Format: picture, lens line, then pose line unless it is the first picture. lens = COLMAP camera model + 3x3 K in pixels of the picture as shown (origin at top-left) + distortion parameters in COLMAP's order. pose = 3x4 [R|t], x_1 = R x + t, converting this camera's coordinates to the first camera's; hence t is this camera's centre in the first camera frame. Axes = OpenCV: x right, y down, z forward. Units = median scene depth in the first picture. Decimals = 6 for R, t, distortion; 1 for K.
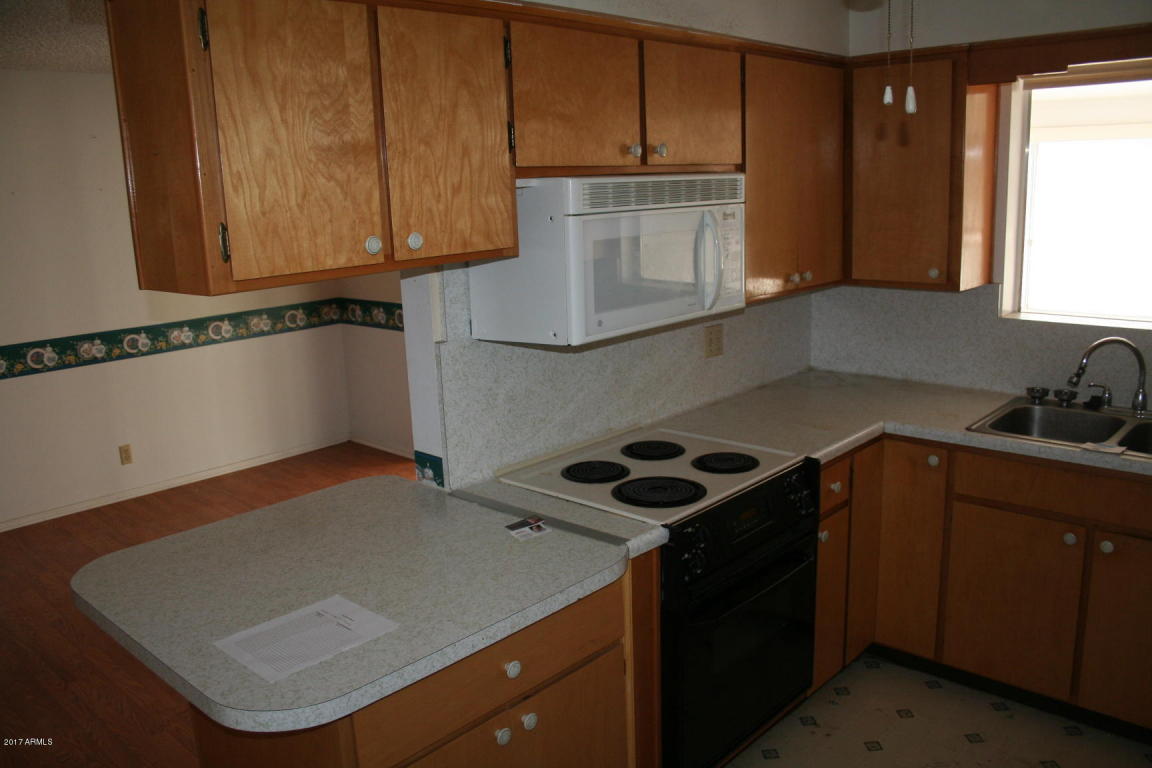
lens RADIAL K [[921.4, 0, 576.0], [0, 921.4, 384.0], [0, 0, 1]] dist [-0.133675, -0.000581]
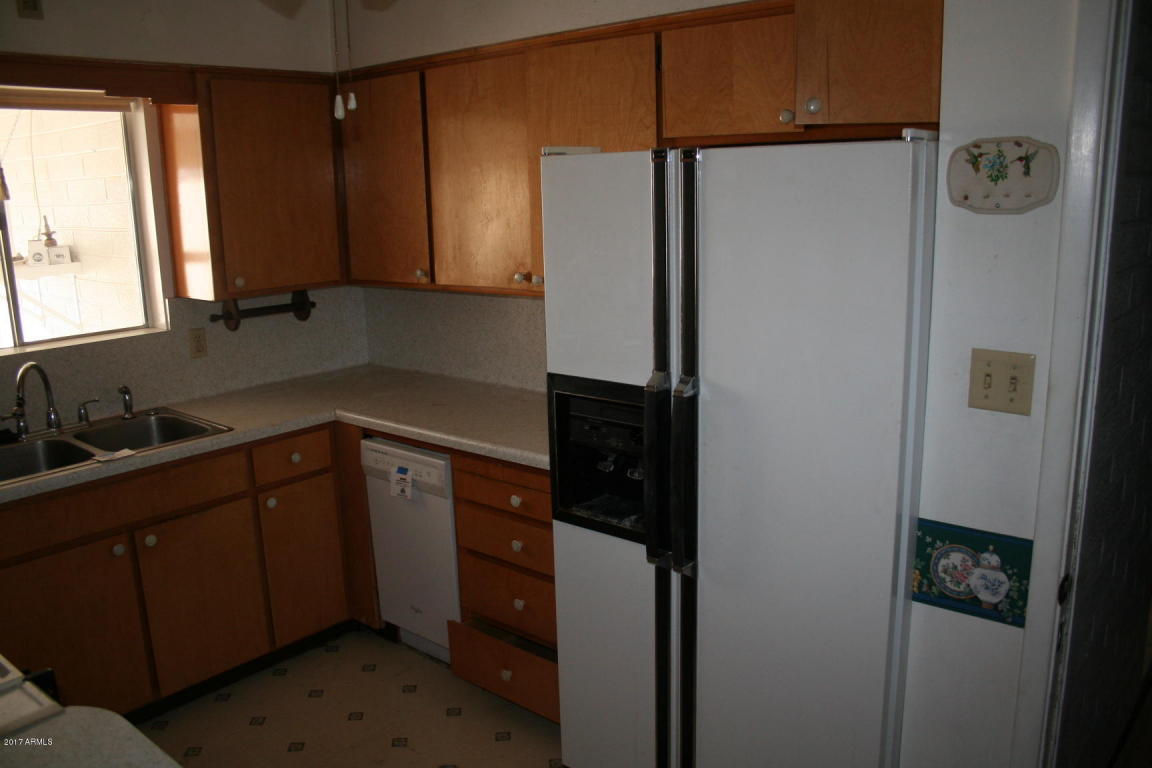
lens RADIAL K [[921.4, 0, 576.0], [0, 921.4, 384.0], [0, 0, 1]] dist [-0.133675, -0.000581]
pose [[-0.049377, -0.178524, 0.982696, -0.458121], [0.232624, 0.954782, 0.185141, -0.077848], [-0.971312, 0.237741, -0.005615, 0.449978]]
